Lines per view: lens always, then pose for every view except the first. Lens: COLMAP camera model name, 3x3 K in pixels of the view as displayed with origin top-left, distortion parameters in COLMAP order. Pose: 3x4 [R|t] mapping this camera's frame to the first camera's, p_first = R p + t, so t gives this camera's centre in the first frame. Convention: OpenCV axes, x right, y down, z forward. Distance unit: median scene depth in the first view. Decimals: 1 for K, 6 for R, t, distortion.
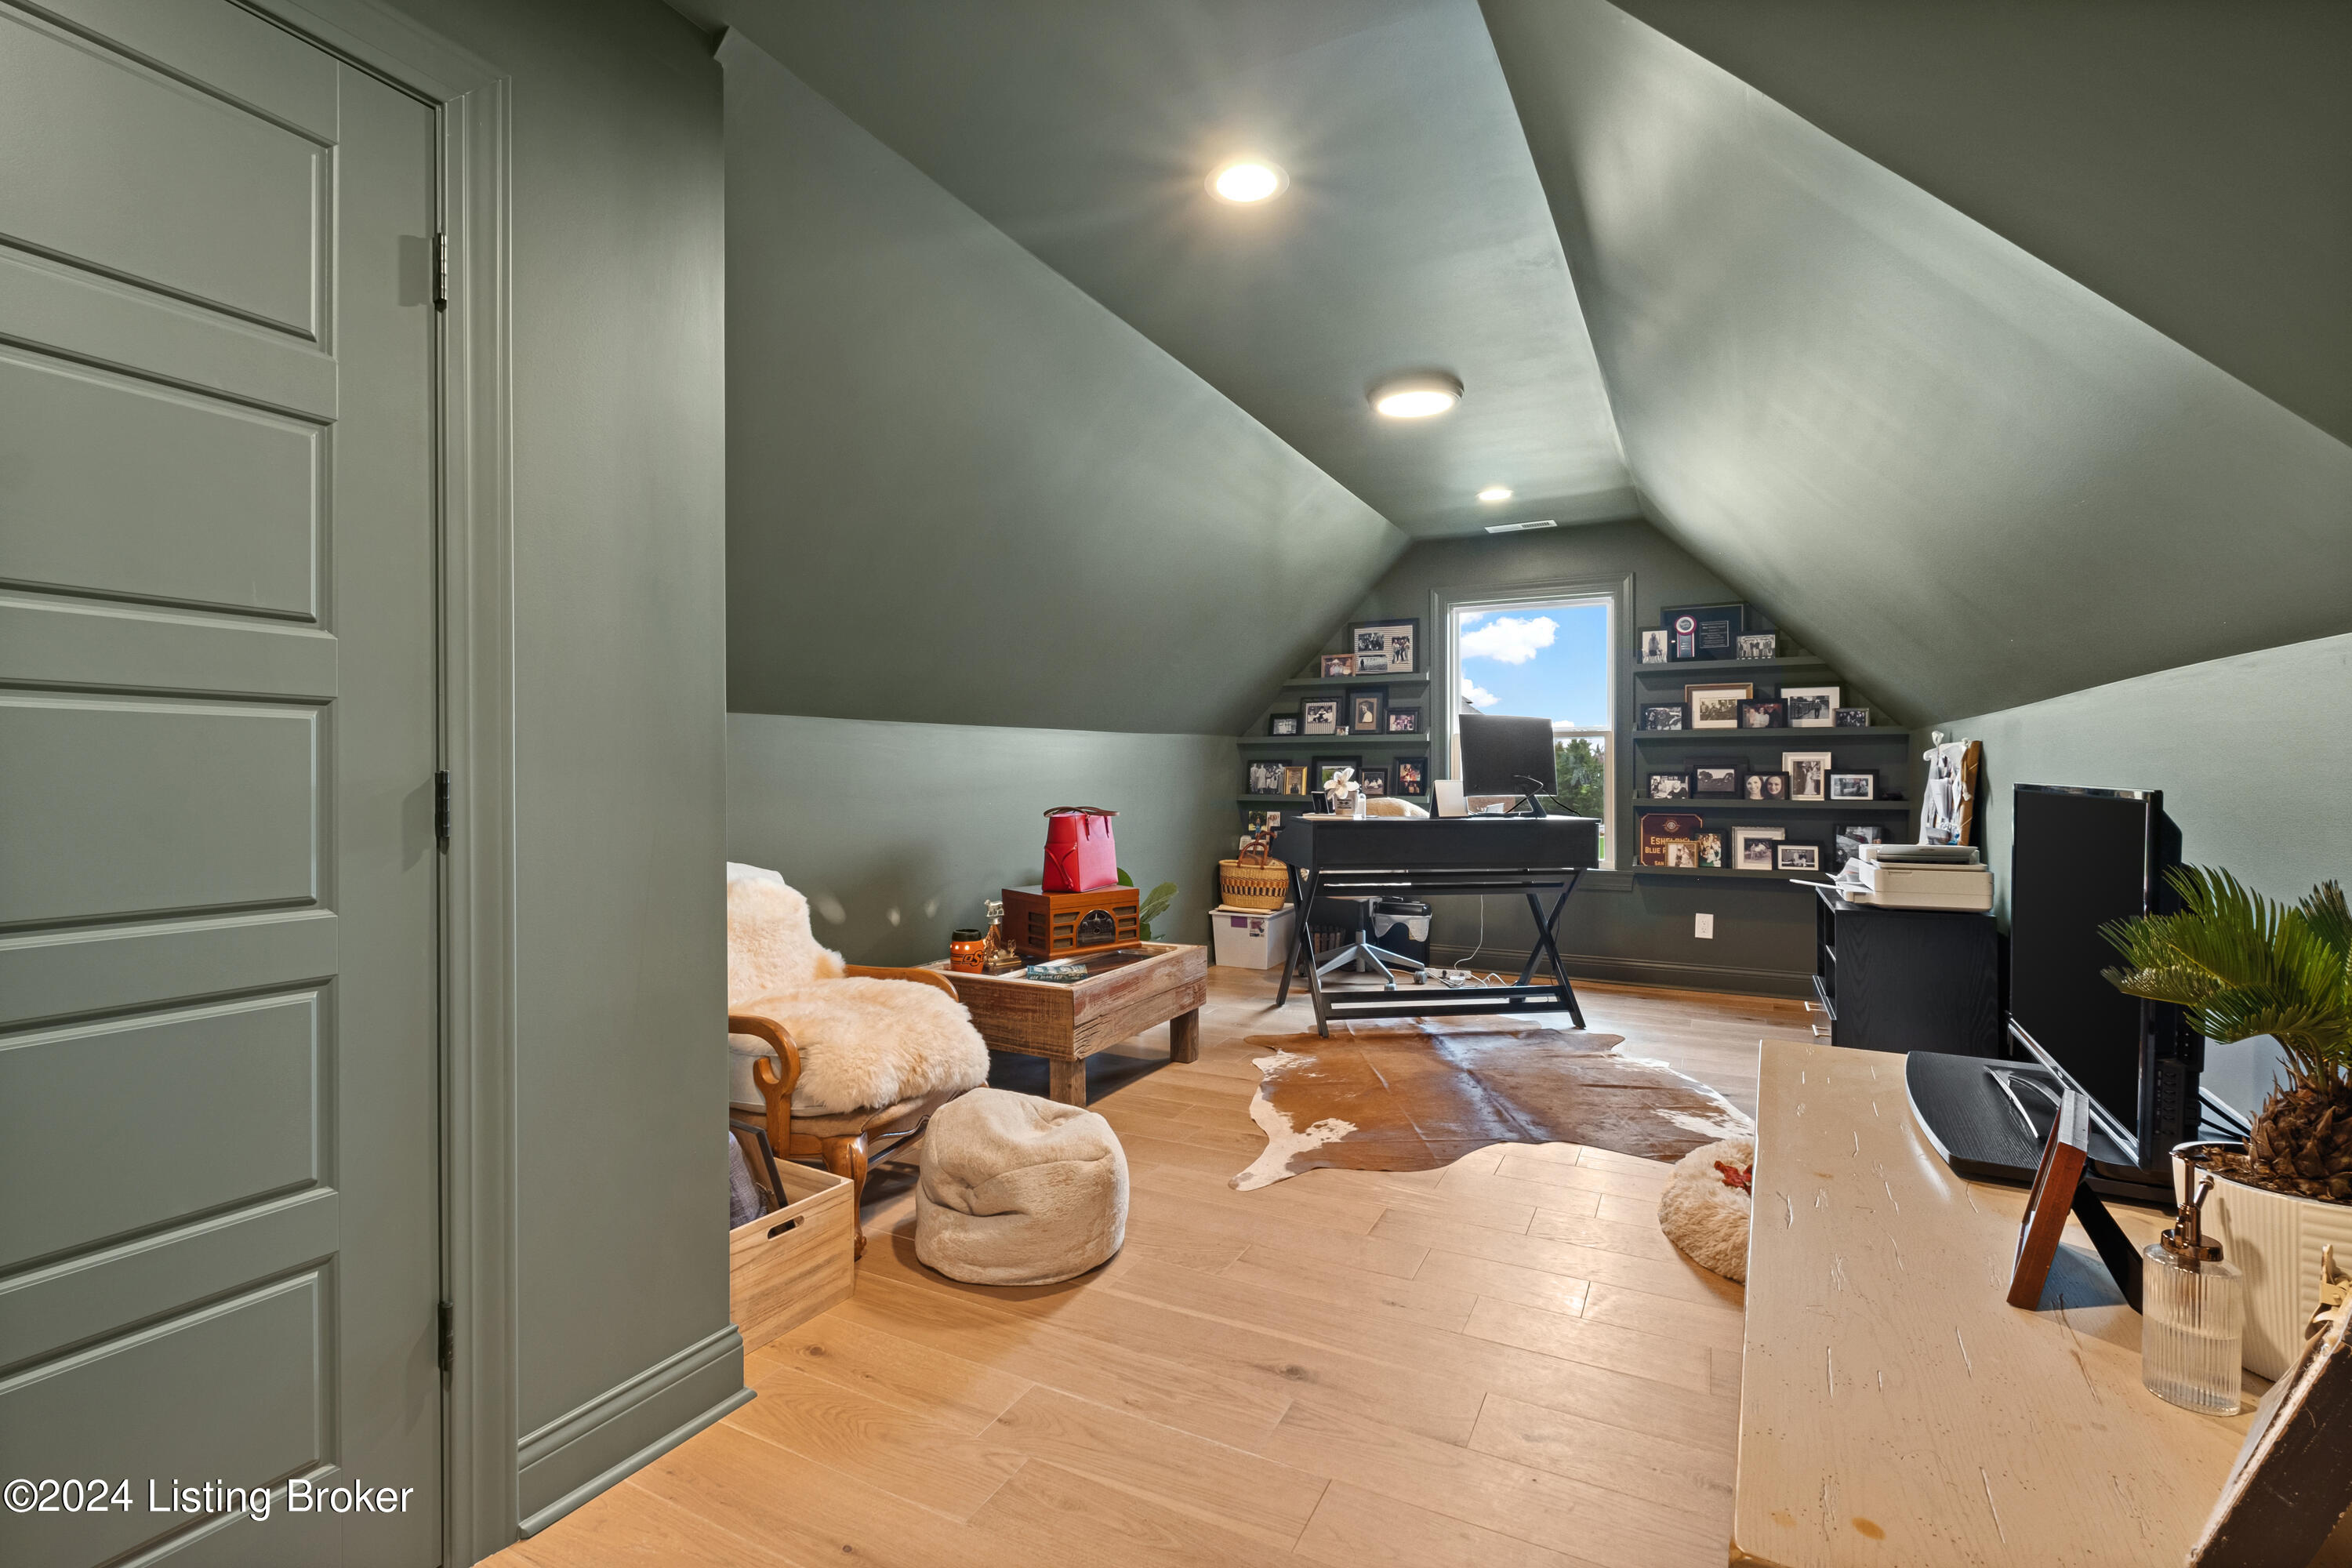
lens RADIAL K [[1034.9, 0, 1179.0], [0, 1034.9, 784.6], [0, 0, 1]] dist [-0.002369, -0.001931]
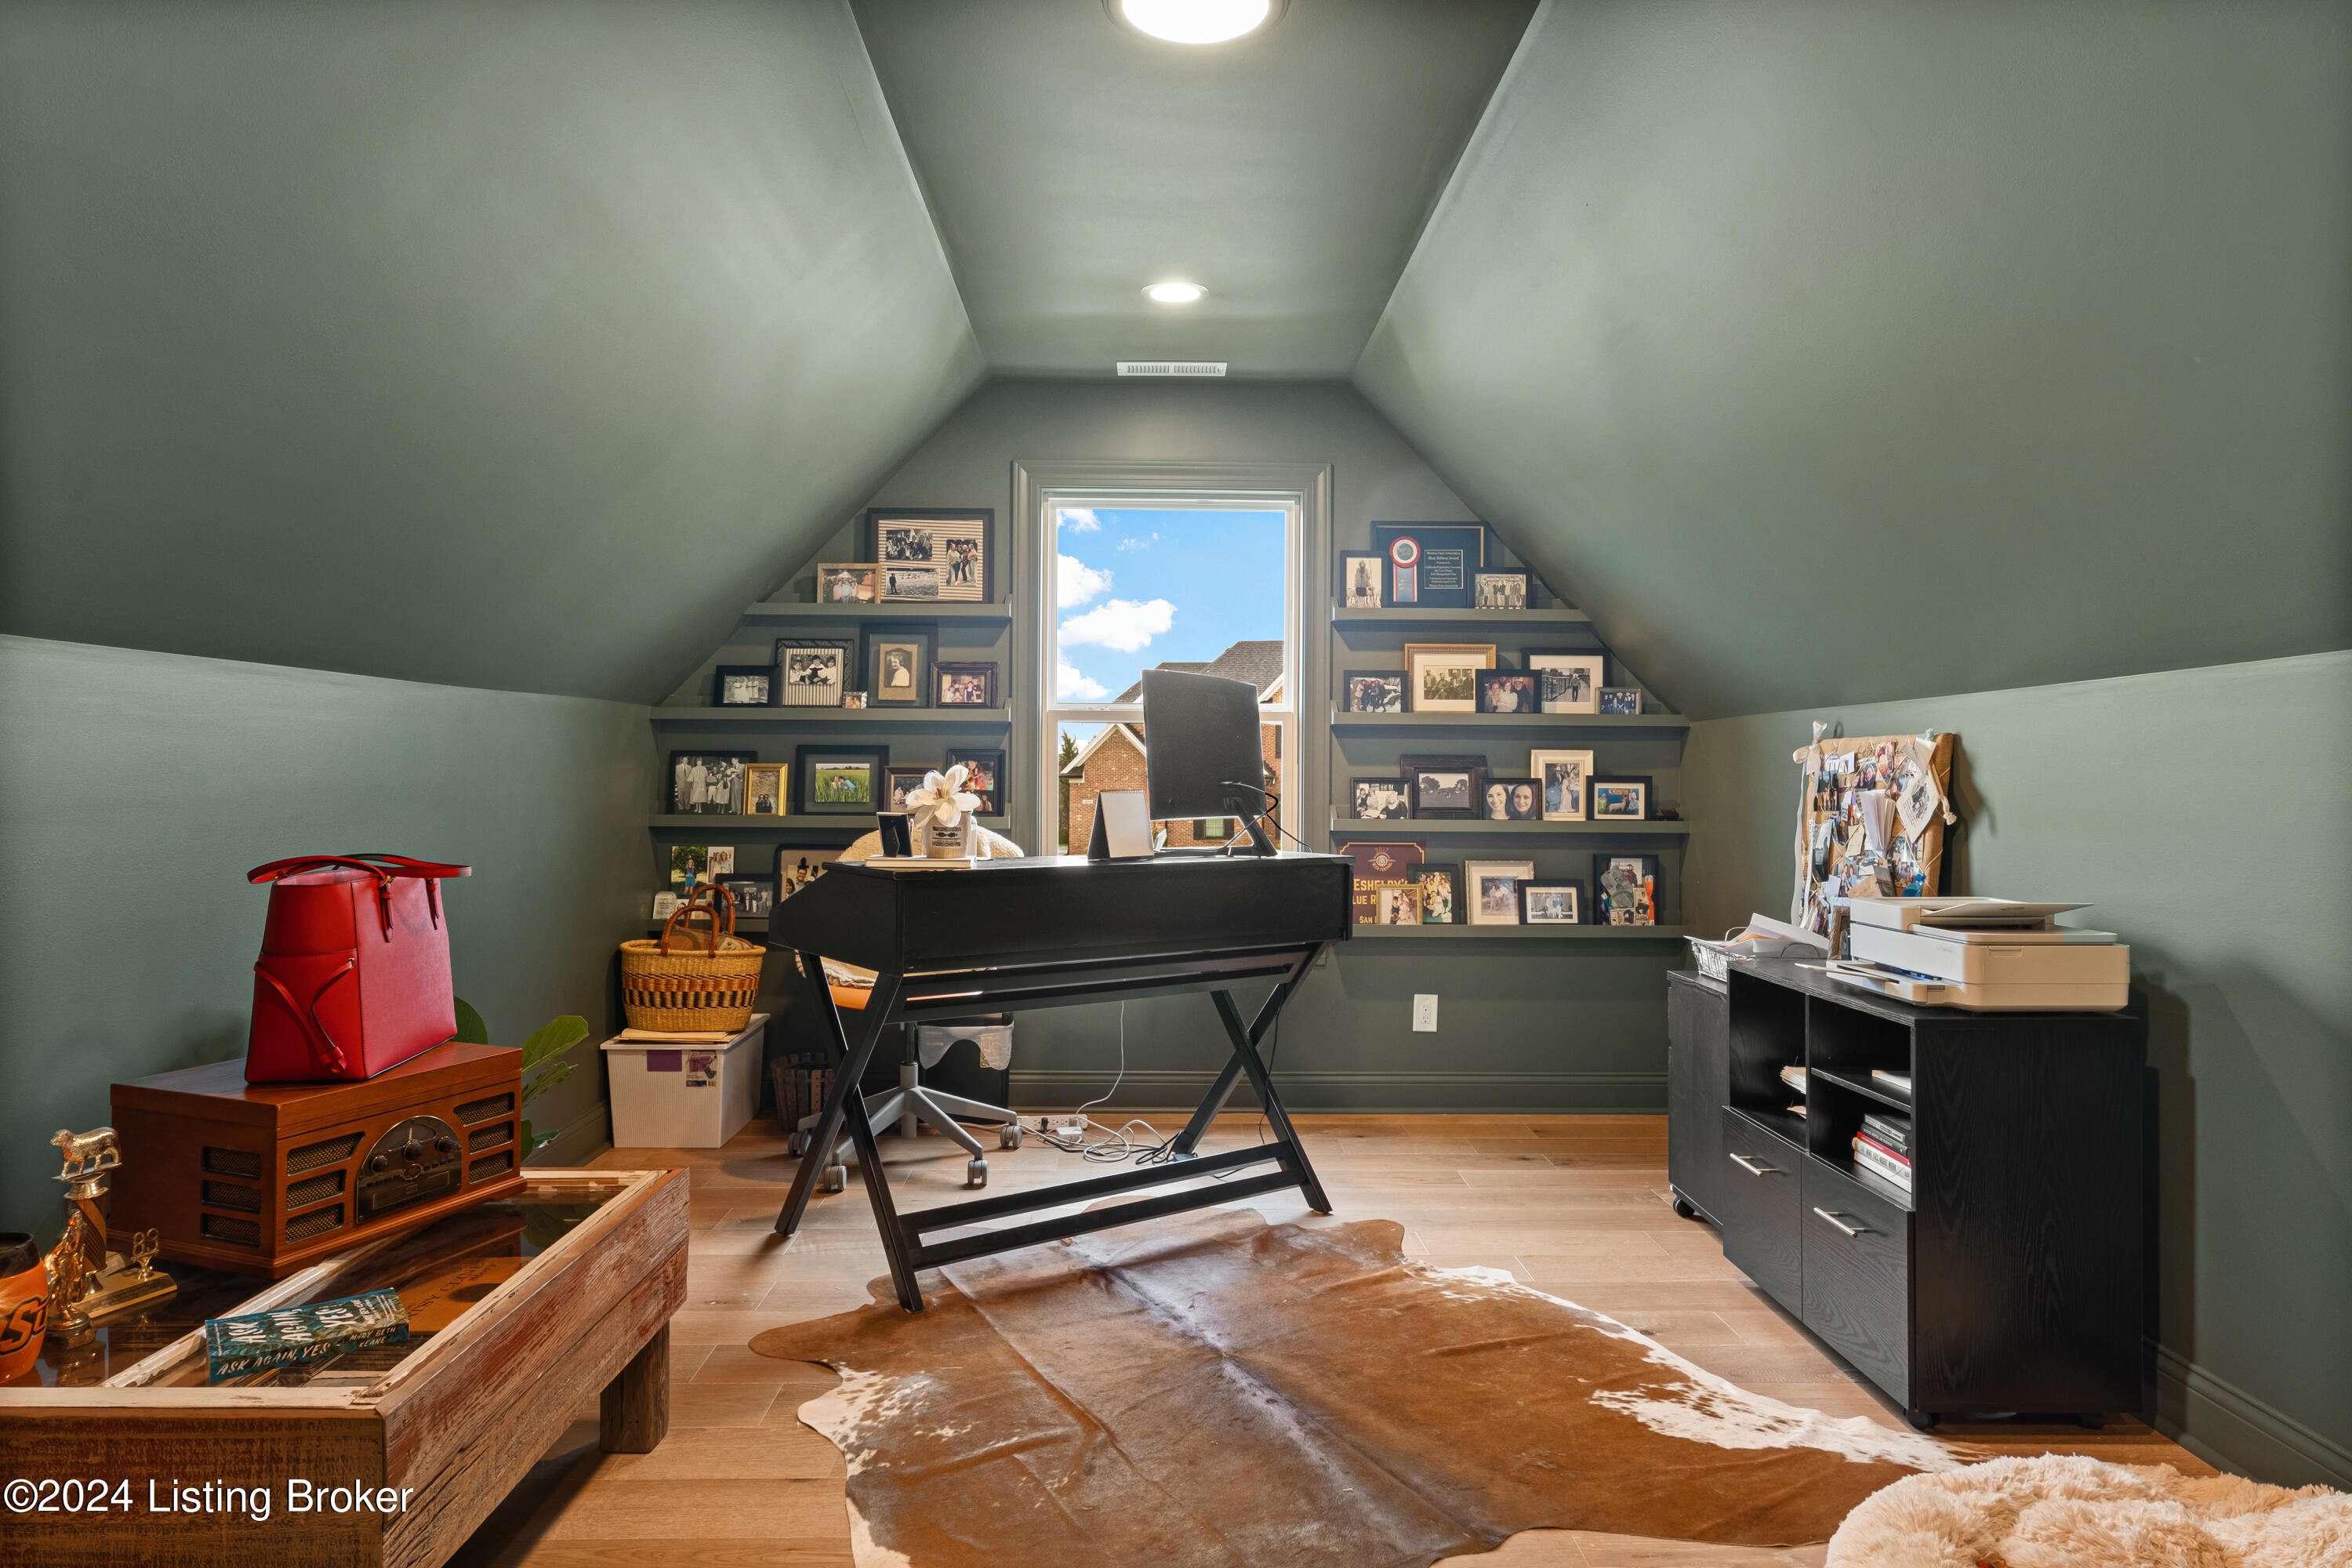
lens RADIAL K [[1409.7, 0, 1168.9], [0, 1409.7, 785.5], [0, 0, 1]] dist [-0.003135, 0.008216]
pose [[0.884030, 0.004571, 0.467408, -0.057023], [-0.001698, 0.999977, -0.006567, -0.001622], [-0.467427, 0.005012, 0.884018, 0.295262]]
